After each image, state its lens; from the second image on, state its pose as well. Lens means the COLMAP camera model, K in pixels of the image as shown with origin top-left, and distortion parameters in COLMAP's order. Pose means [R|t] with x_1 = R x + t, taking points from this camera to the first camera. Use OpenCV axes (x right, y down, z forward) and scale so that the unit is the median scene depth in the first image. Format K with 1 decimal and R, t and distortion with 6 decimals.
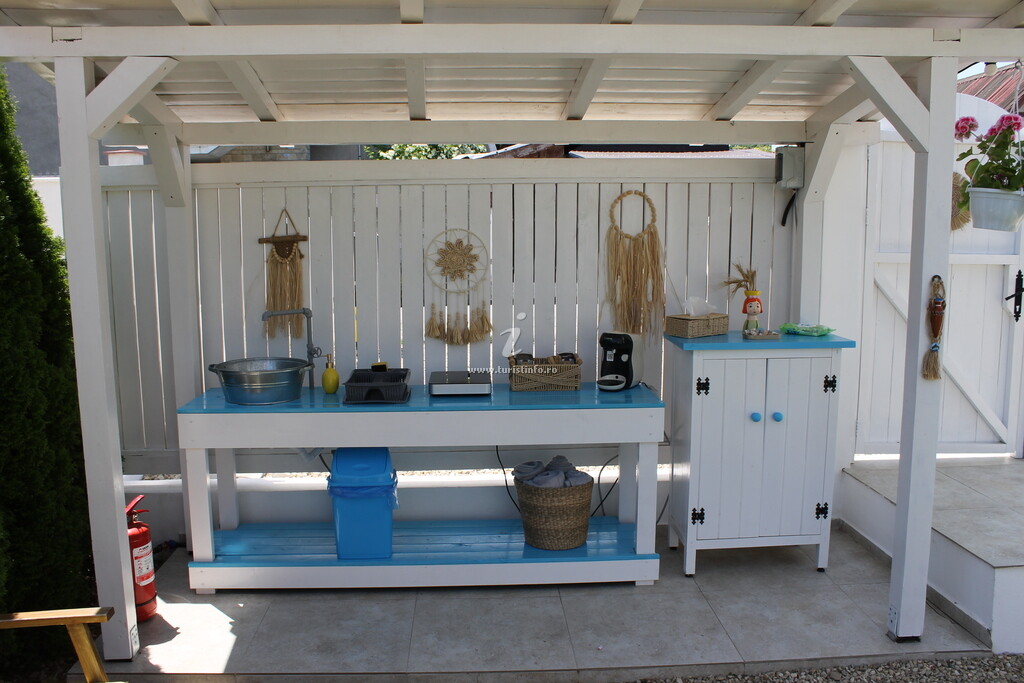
lens RADIAL K [[865.1, 0, 510.2], [0, 865.1, 351.6], [0, 0, 1]] dist [-0.158340, 0.129752]
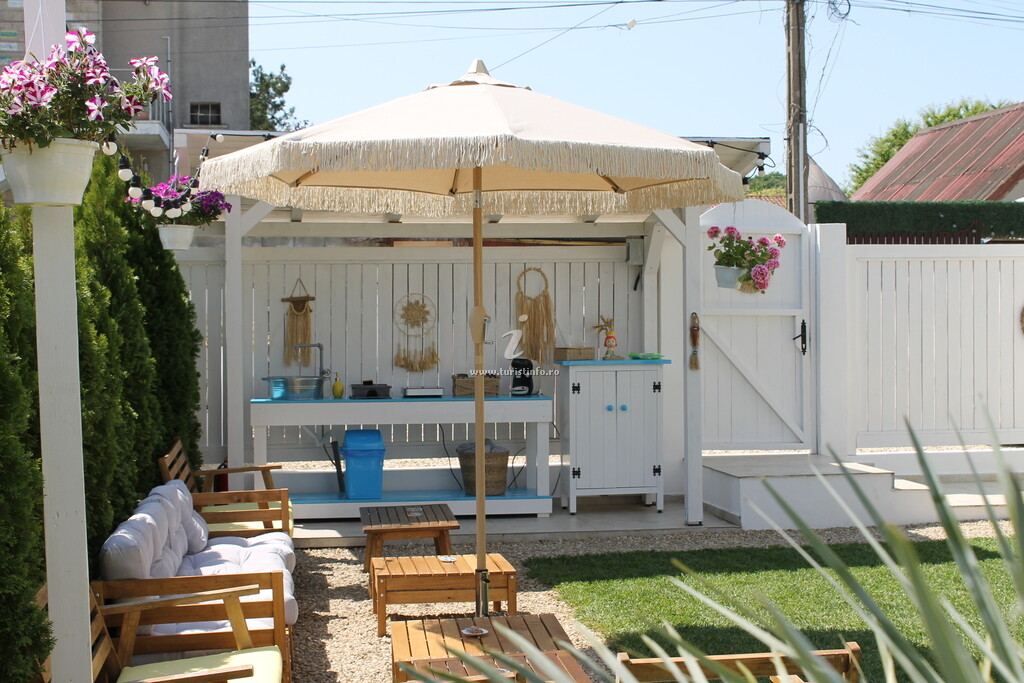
lens RADIAL K [[1569.1, 0, 516.3], [0, 1569.1, 336.3], [0, 0, 1]] dist [-0.045011, 0.000000]
pose [[0.994397, -0.001556, 0.105700, -0.183158], [0.015815, 0.990829, -0.134195, 0.312224], [-0.104522, 0.135115, 0.985302, -1.760086]]
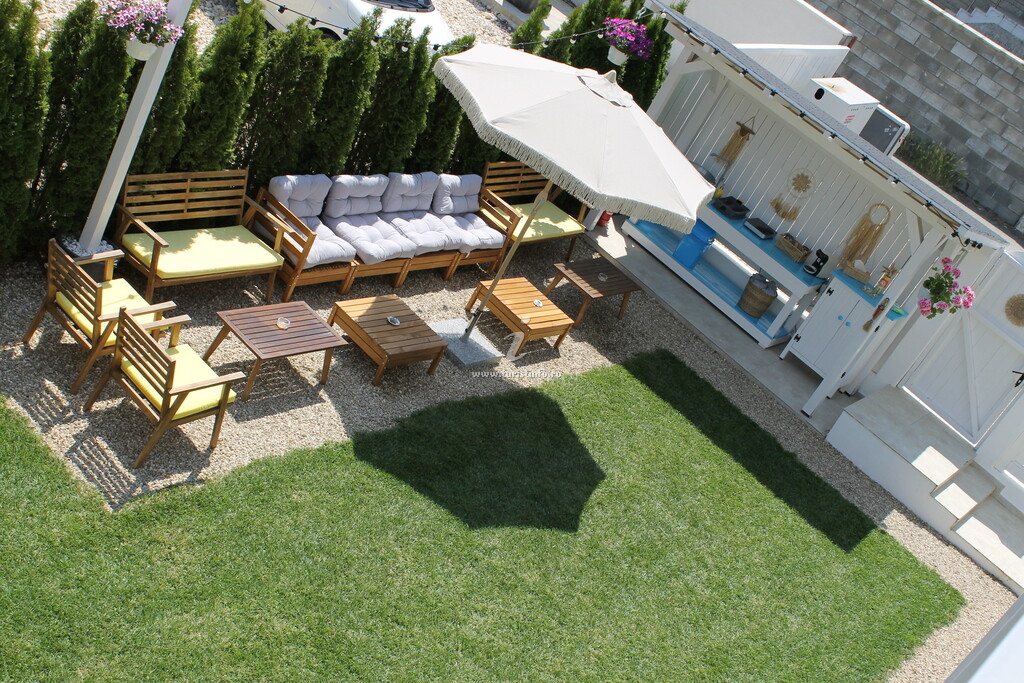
lens RADIAL K [[1341.5, 0, 511.1], [0, 1341.5, 341.0], [0, 0, 1]] dist [-0.044836, 0.000000]
pose [[0.651026, 0.630854, -0.422124, 1.161057], [-0.537059, 0.775822, 0.331161, -0.535215], [0.536407, 0.011111, 0.843886, -2.259715]]
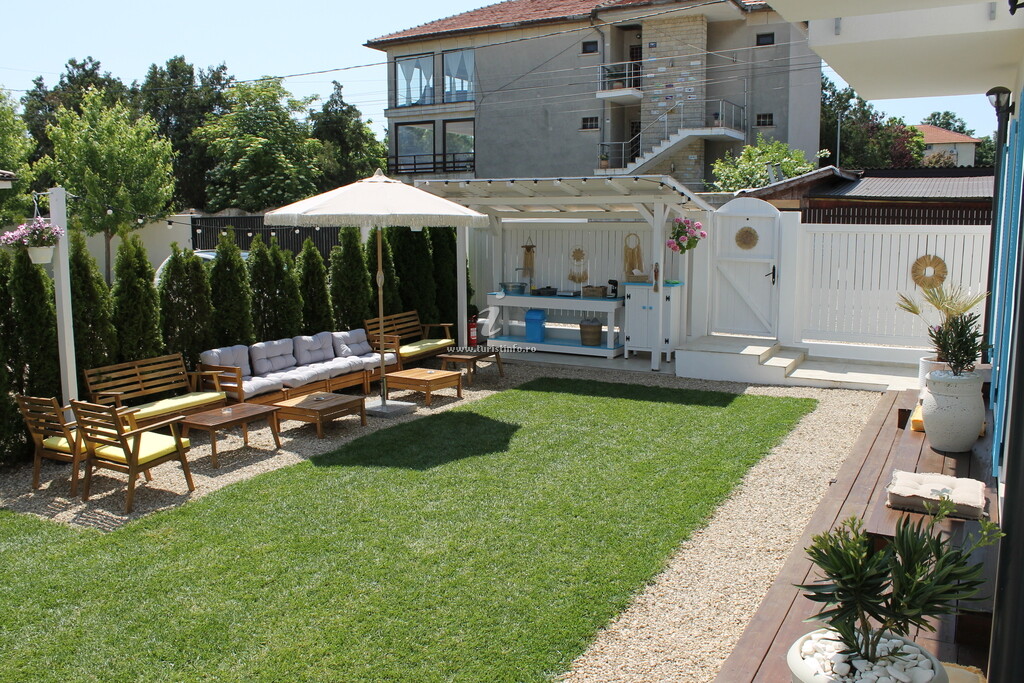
lens RADIAL K [[865.1, 0, 507.7], [0, 865.1, 341.8], [0, 0, 1]] dist [-0.158340, 0.129752]
pose [[0.843556, 0.083667, -0.530483, 1.454609], [-0.082276, 0.996263, 0.026297, 0.150117], [0.530701, 0.021463, 0.847288, -1.825190]]
